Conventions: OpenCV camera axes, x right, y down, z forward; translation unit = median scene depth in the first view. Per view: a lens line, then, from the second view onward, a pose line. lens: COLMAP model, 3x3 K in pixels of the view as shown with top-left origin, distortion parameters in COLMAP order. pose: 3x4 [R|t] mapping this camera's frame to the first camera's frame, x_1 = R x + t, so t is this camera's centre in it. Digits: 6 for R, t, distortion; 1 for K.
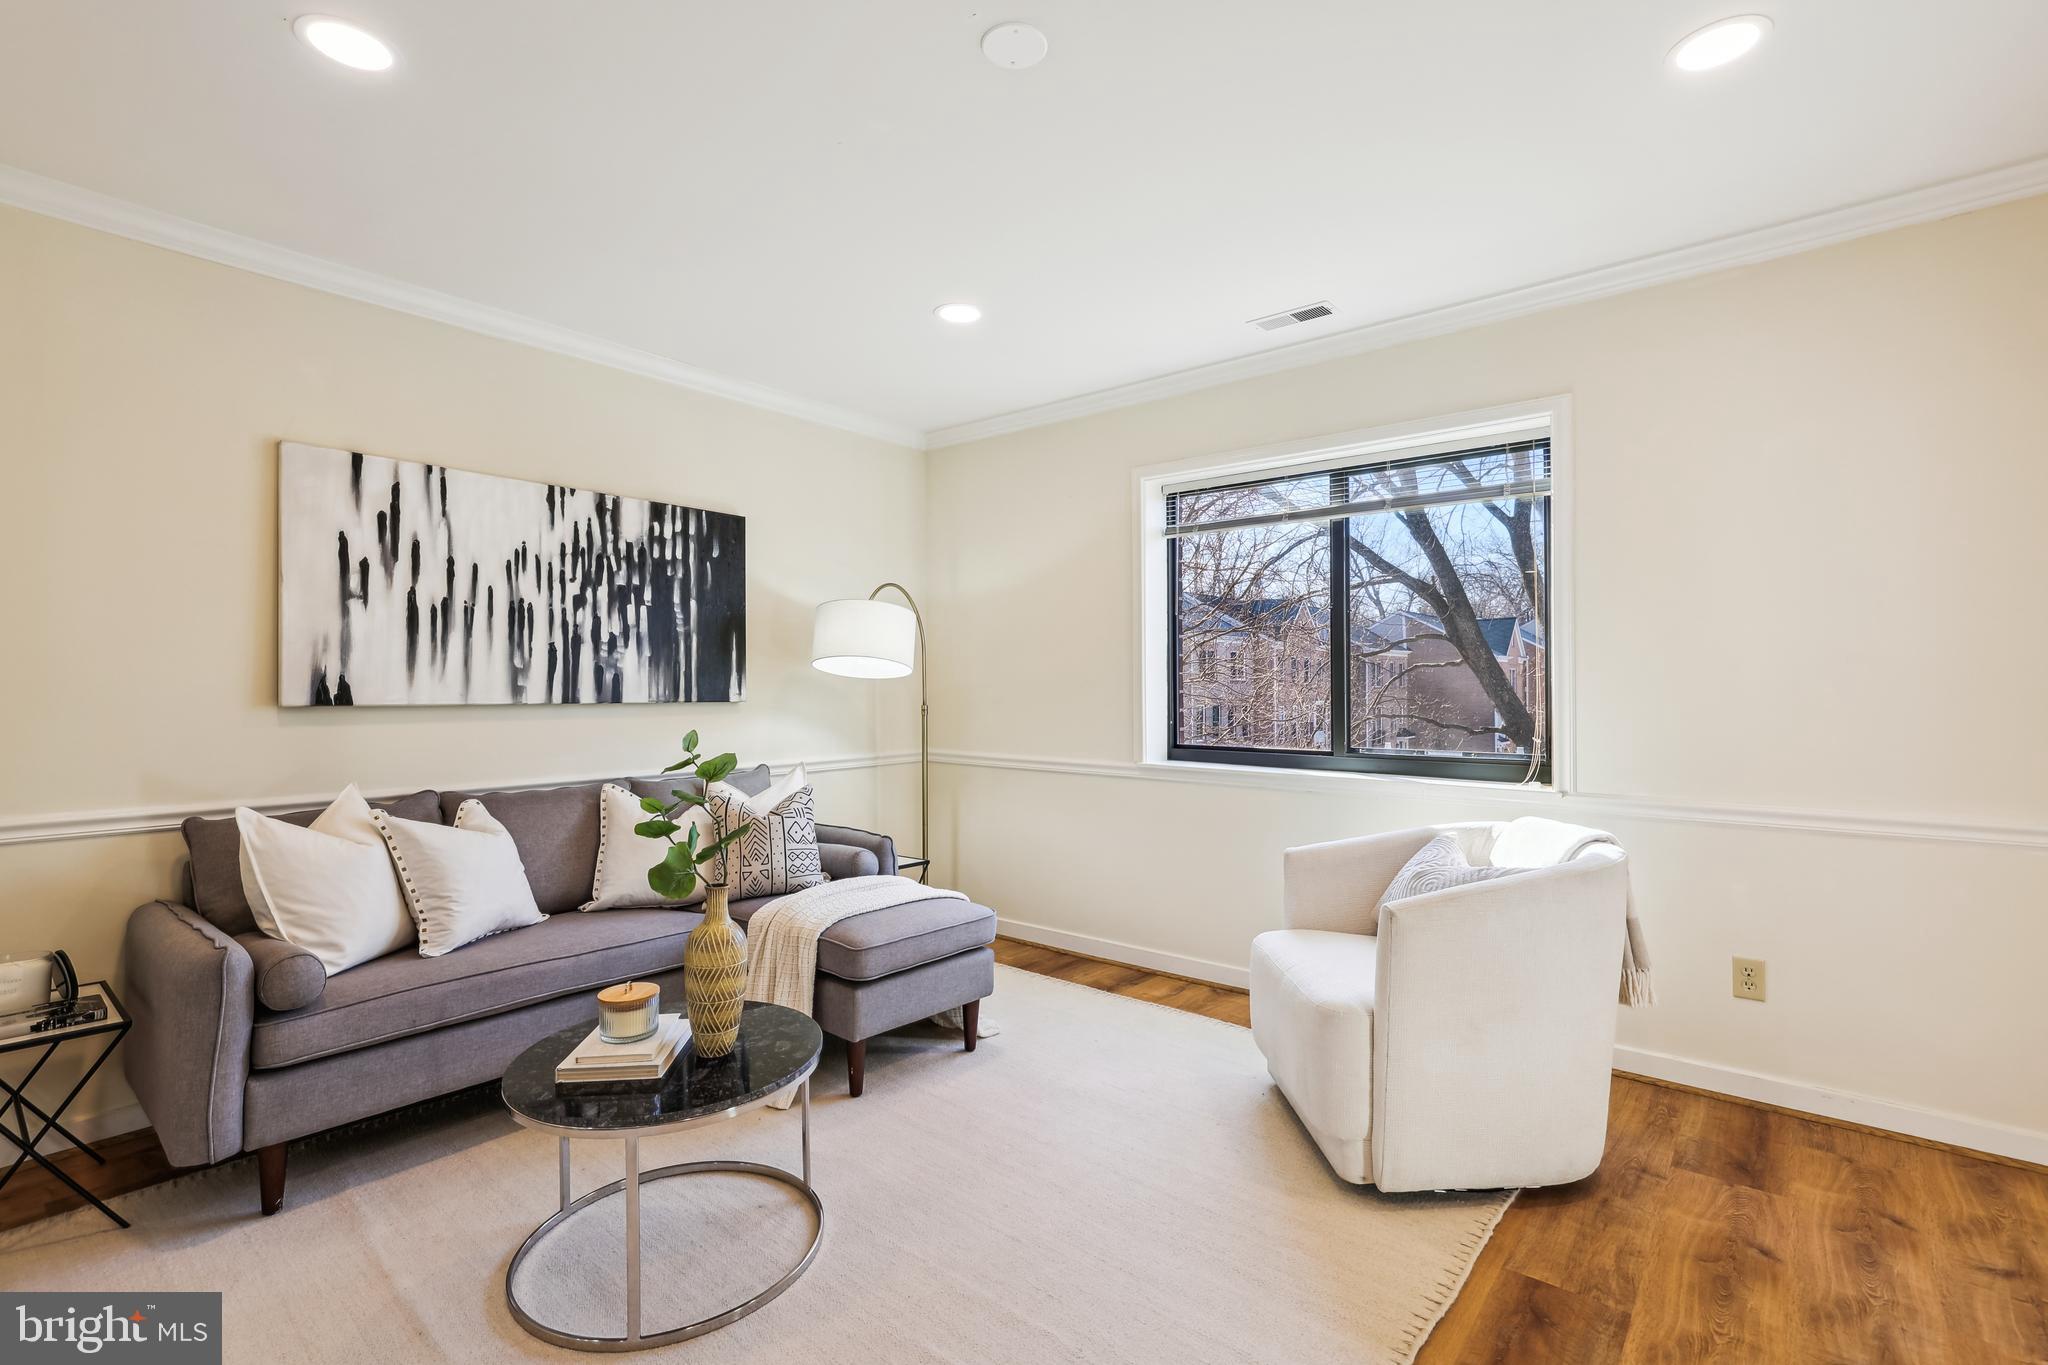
lens RADIAL K [[930.7, 0, 1044.6], [0, 930.7, 683.8], [0, 0, 1]] dist [-0.009825, 0.008174]
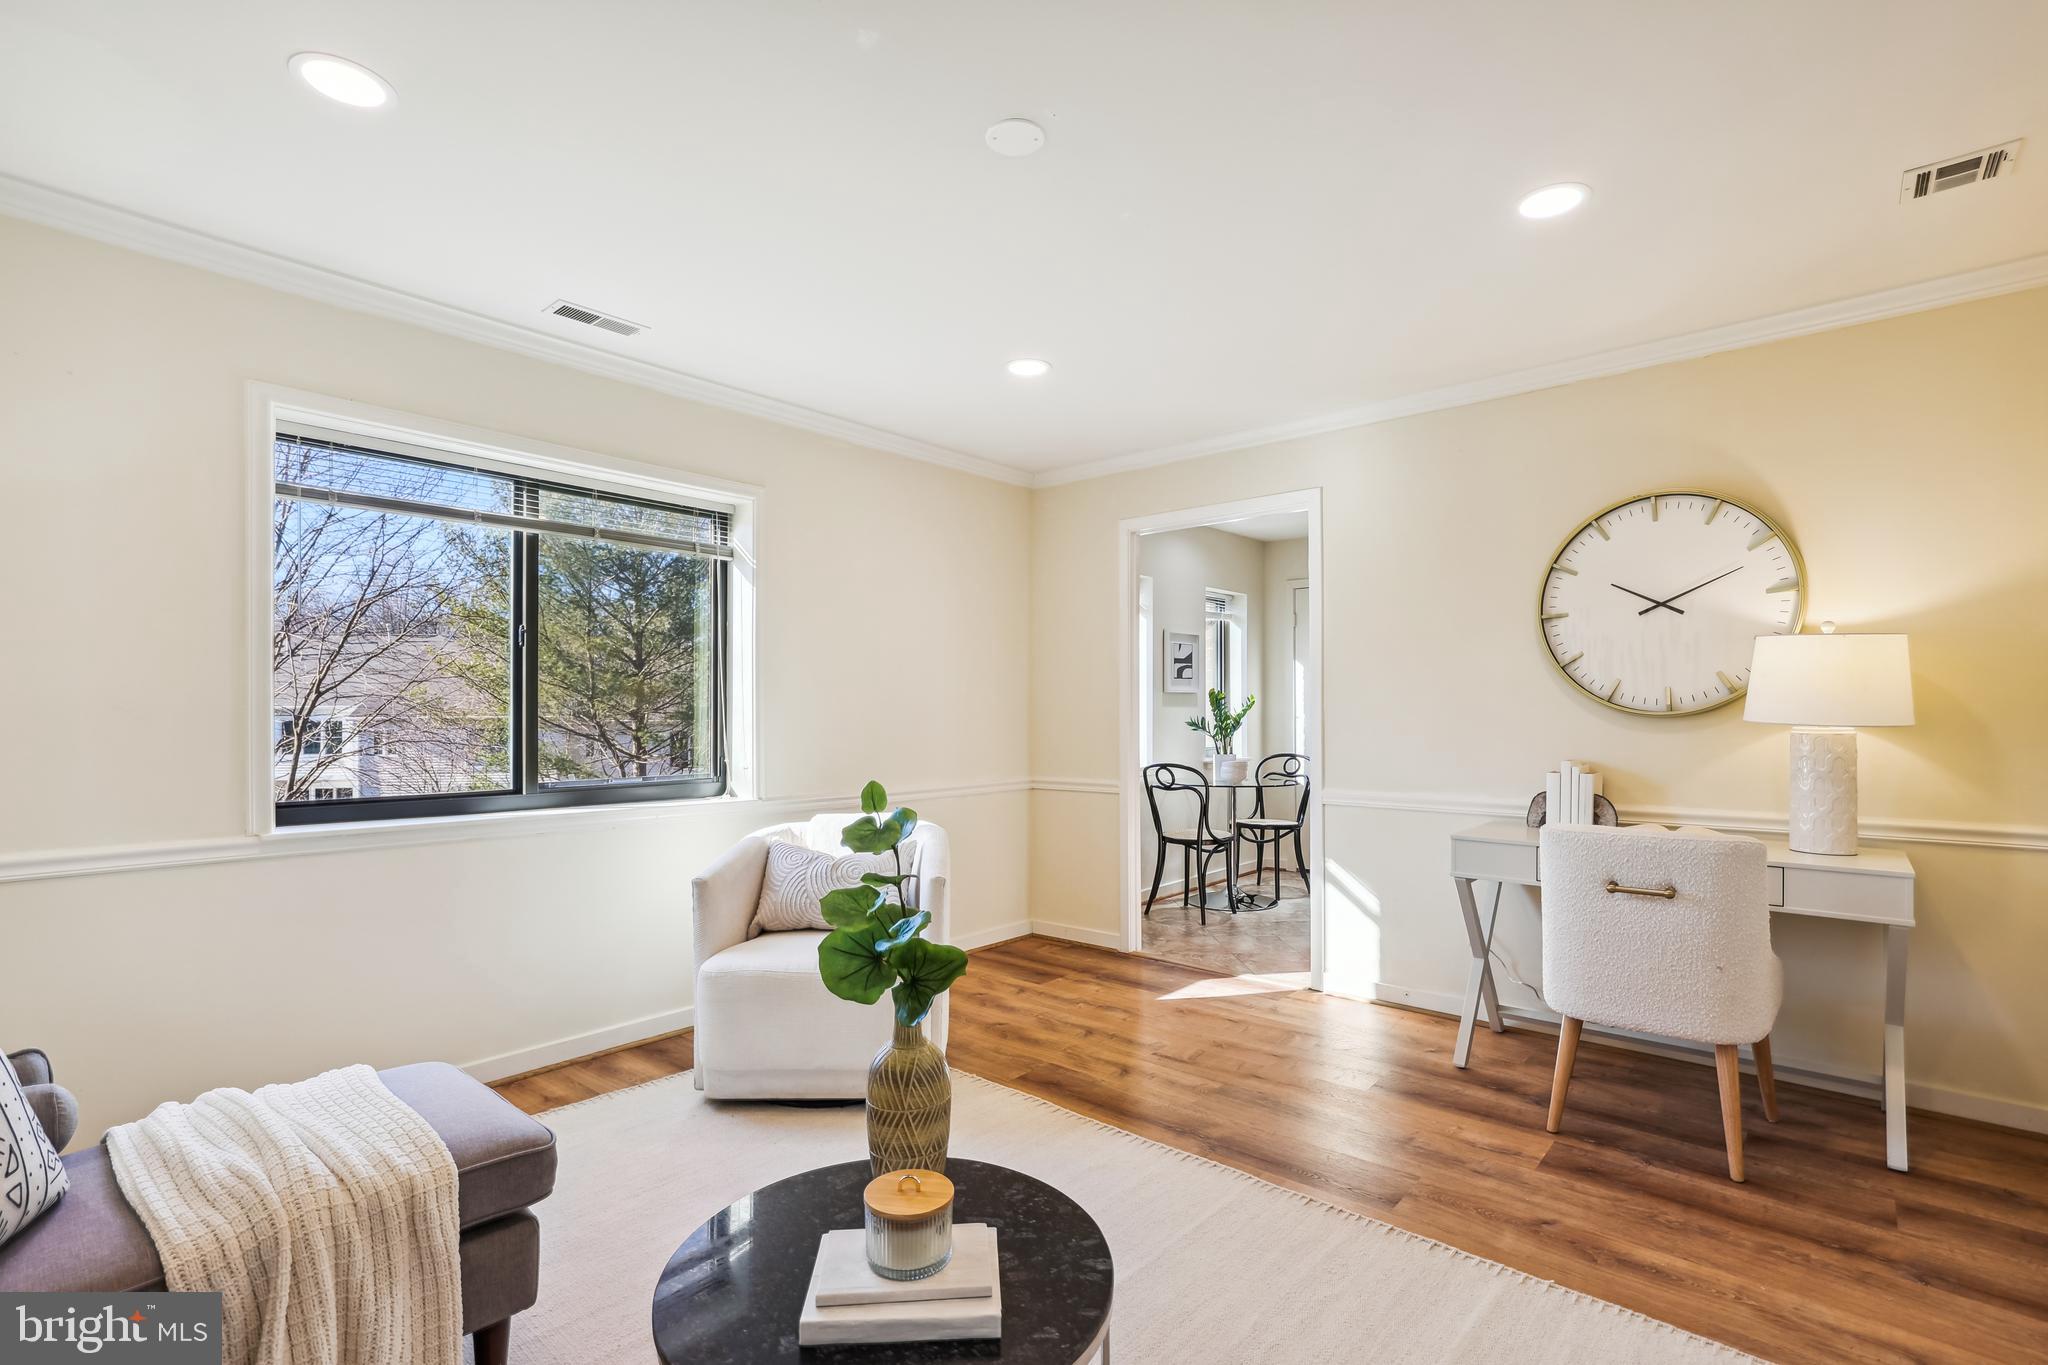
lens RADIAL K [[930.7, 0, 1025.2], [0, 930.7, 715.8], [0, 0, 1]] dist [-0.009825, 0.008174]
pose [[0.012150, 0.008874, 0.999887, -0.623357], [-0.005246, 0.999947, -0.008811, 0.007338], [-0.999912, -0.005139, 0.012196, 0.534279]]
